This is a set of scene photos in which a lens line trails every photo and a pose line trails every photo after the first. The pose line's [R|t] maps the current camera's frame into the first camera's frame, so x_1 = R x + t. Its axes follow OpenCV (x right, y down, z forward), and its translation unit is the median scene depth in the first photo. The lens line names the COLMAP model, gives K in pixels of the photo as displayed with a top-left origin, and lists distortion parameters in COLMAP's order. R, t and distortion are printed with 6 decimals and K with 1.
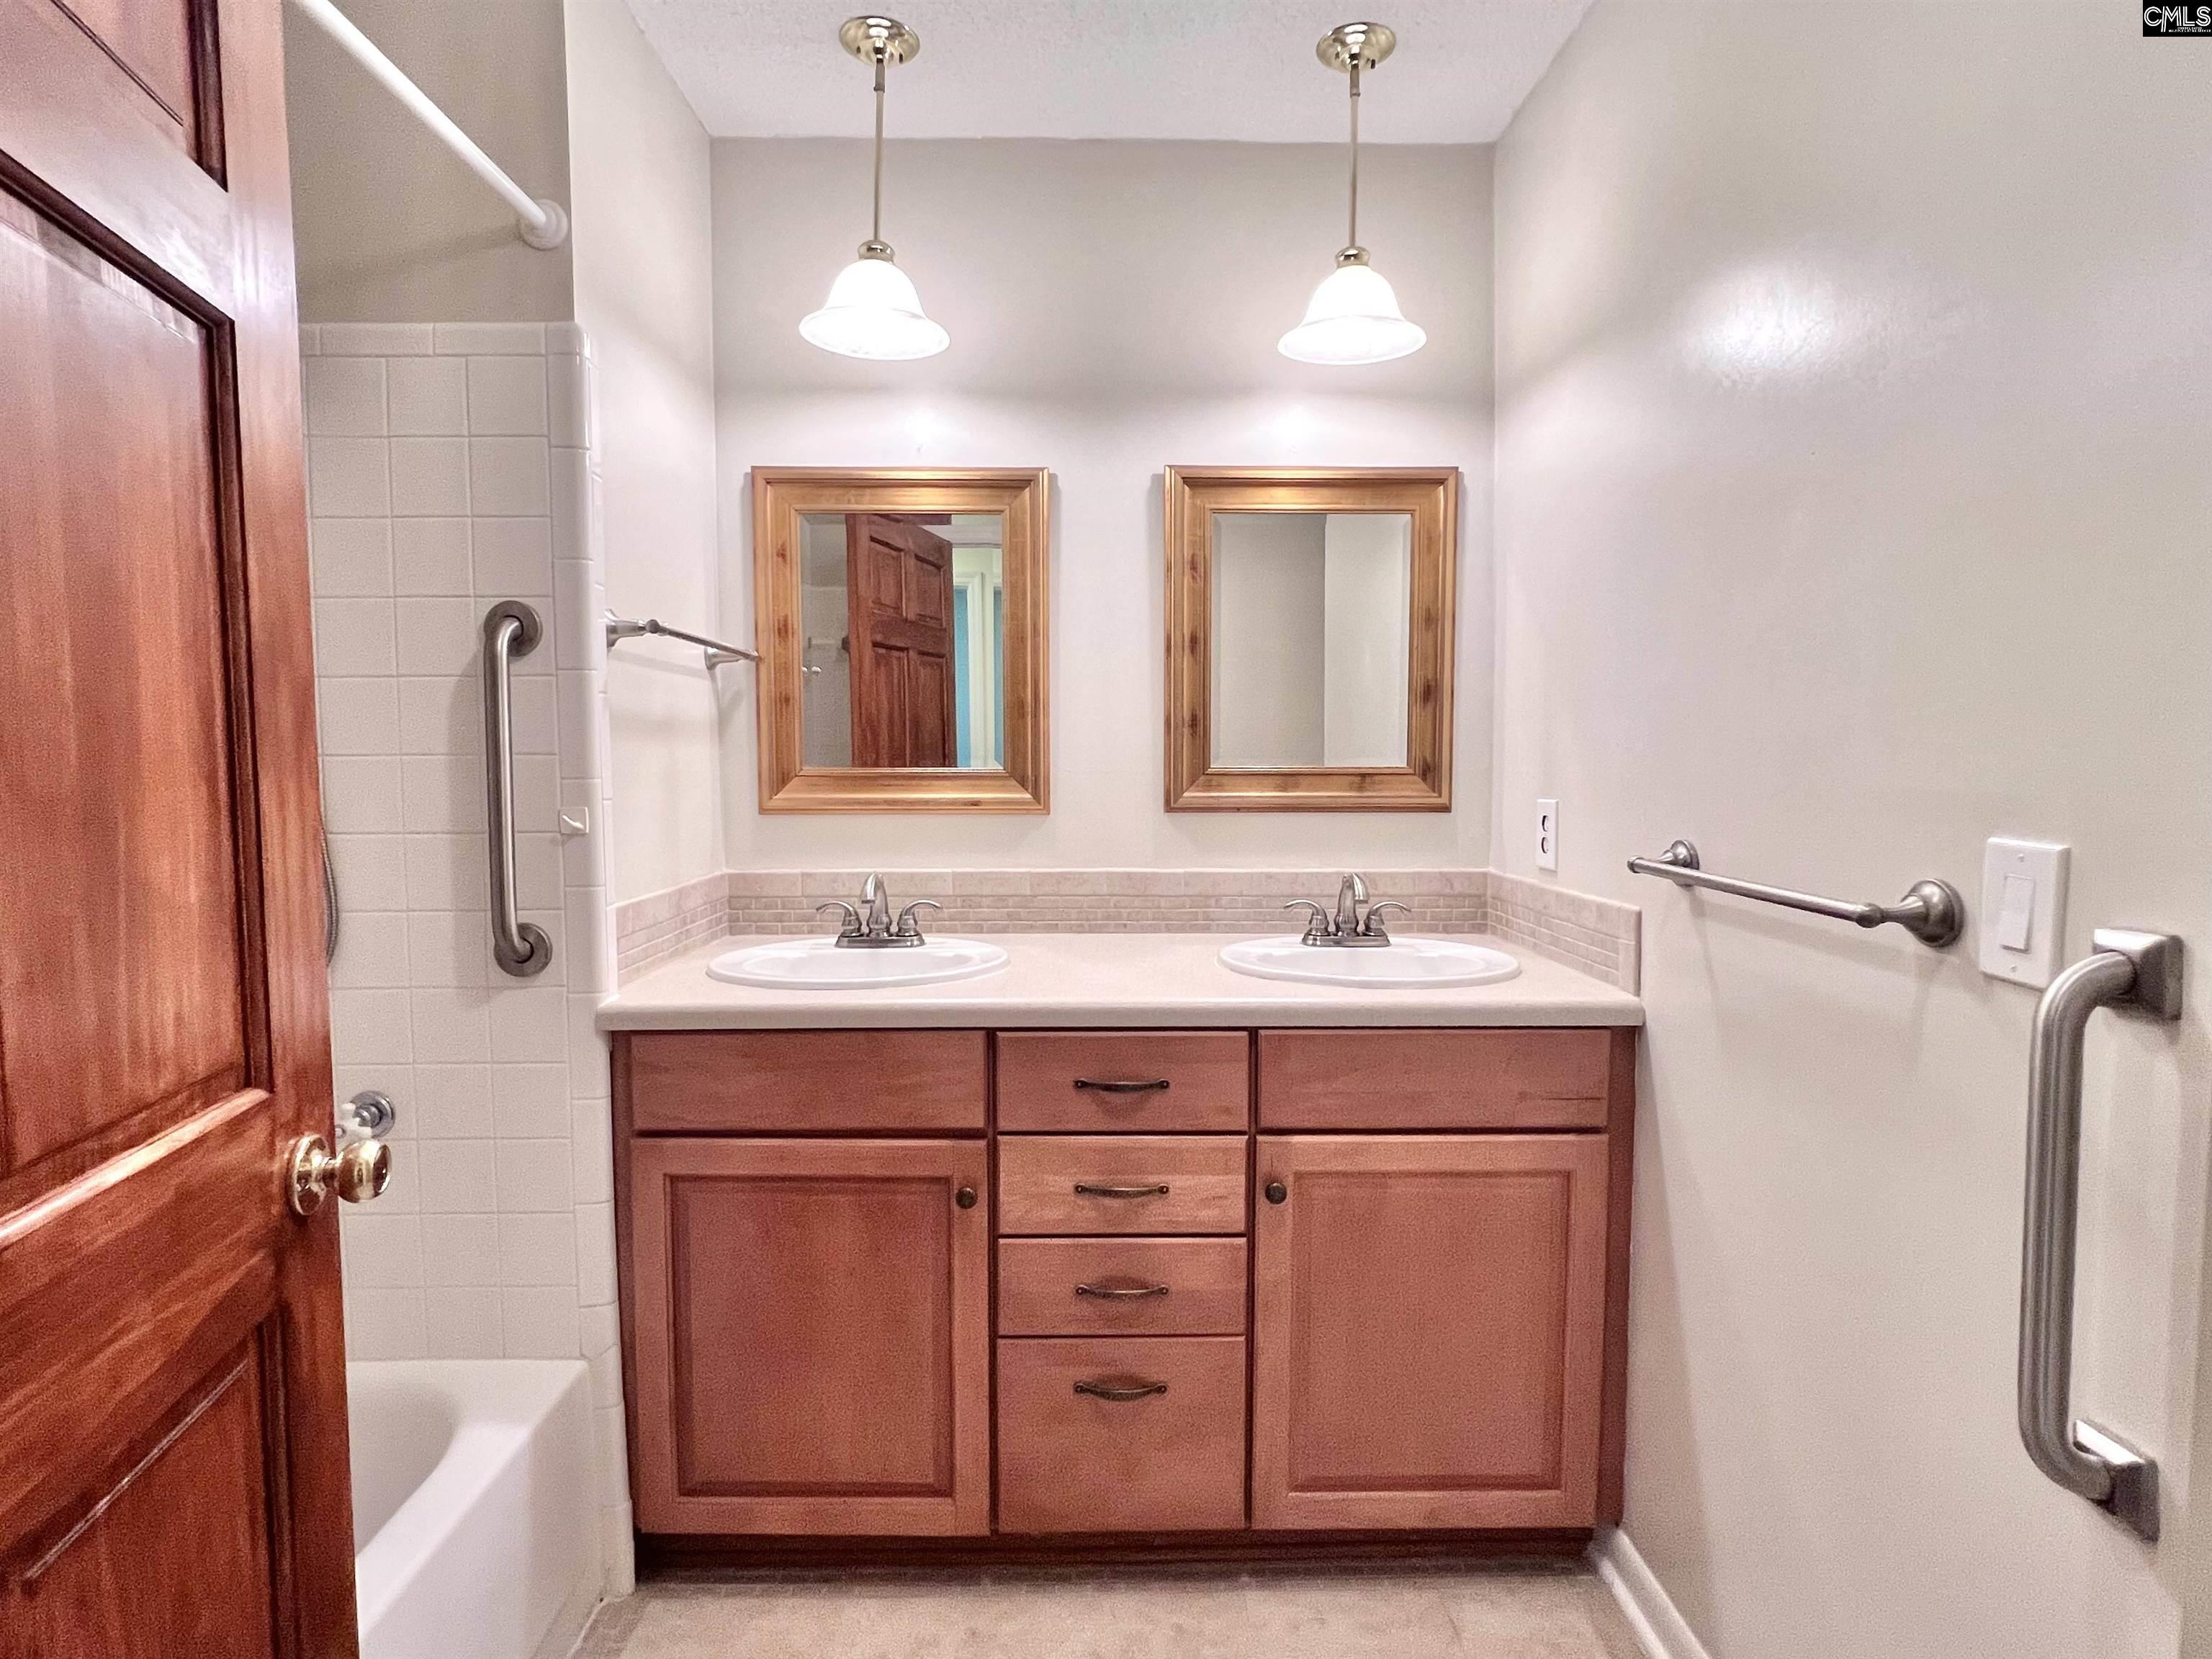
lens RADIAL K [[1110.9, 0, 1100.7], [0, 1110.9, 821.5], [0, 0, 1]] dist [-0.004657, 0.000383]
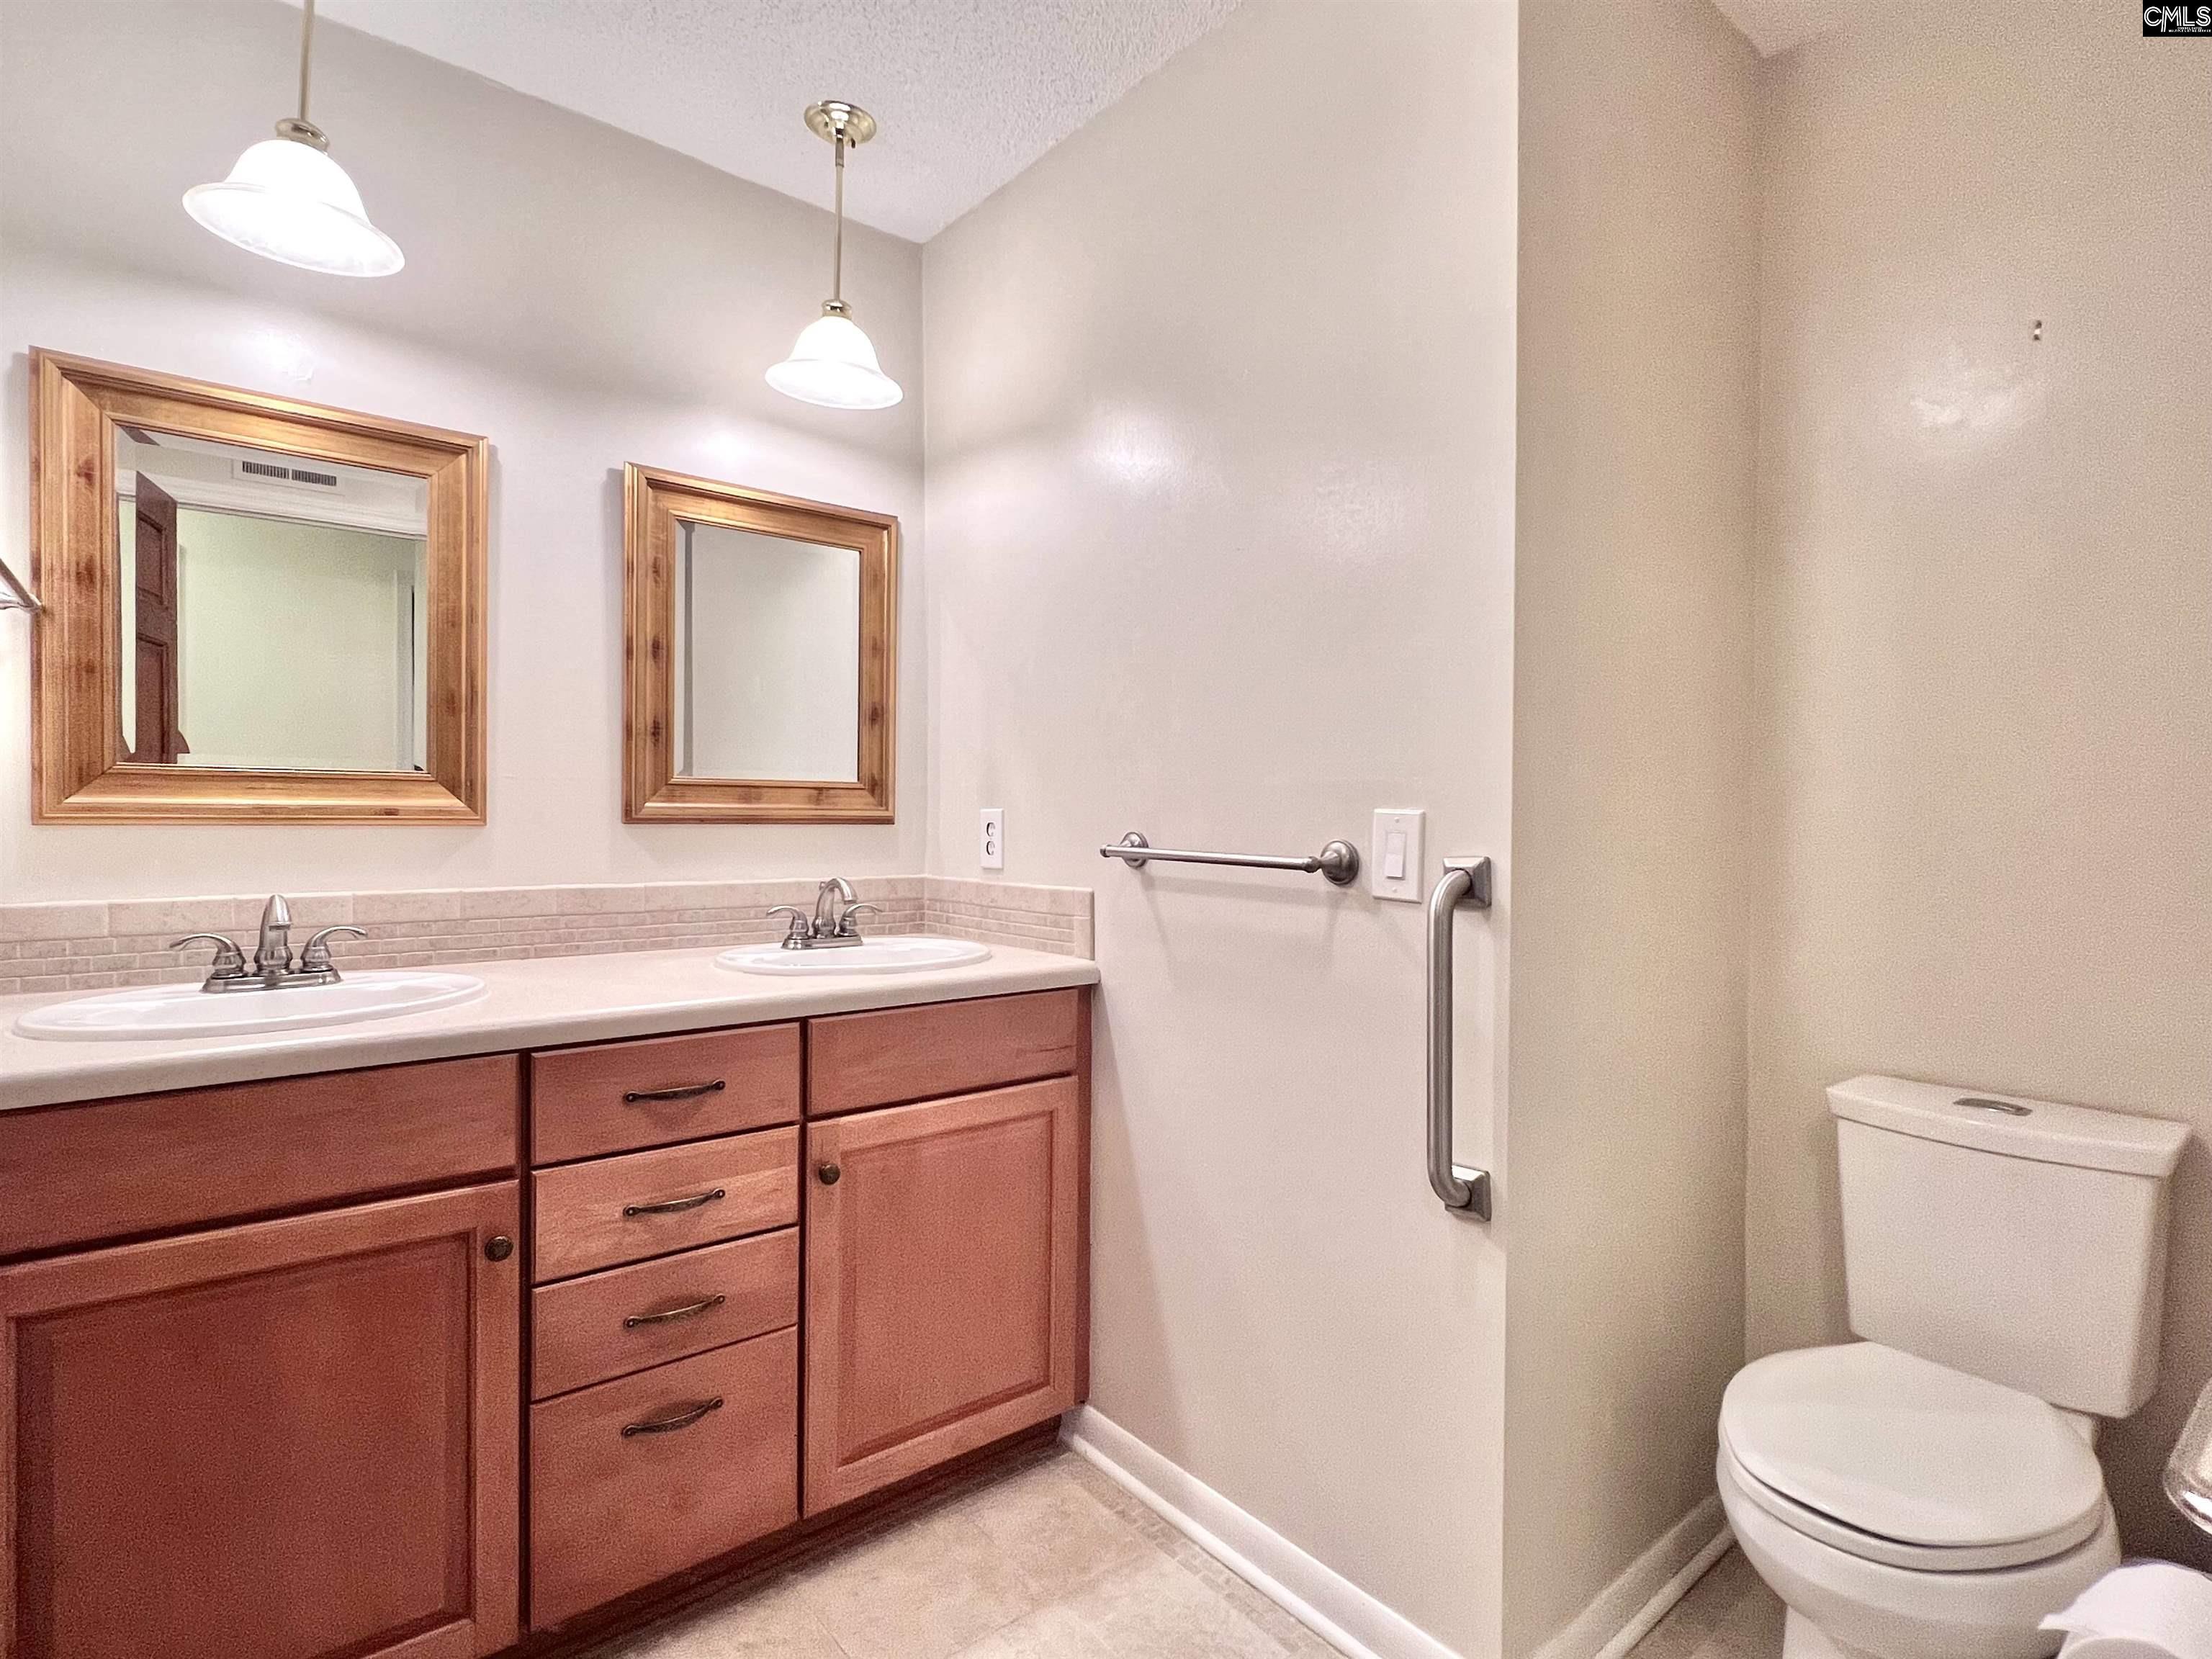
lens RADIAL K [[1110.9, 0, 1100.7], [0, 1110.9, 821.5], [0, 0, 1]] dist [-0.004657, 0.000383]
pose [[0.781308, 0.003830, 0.624134, -0.288240], [0.026078, 0.998908, -0.038775, 0.049926], [-0.623600, 0.046571, 0.780355, 0.013219]]
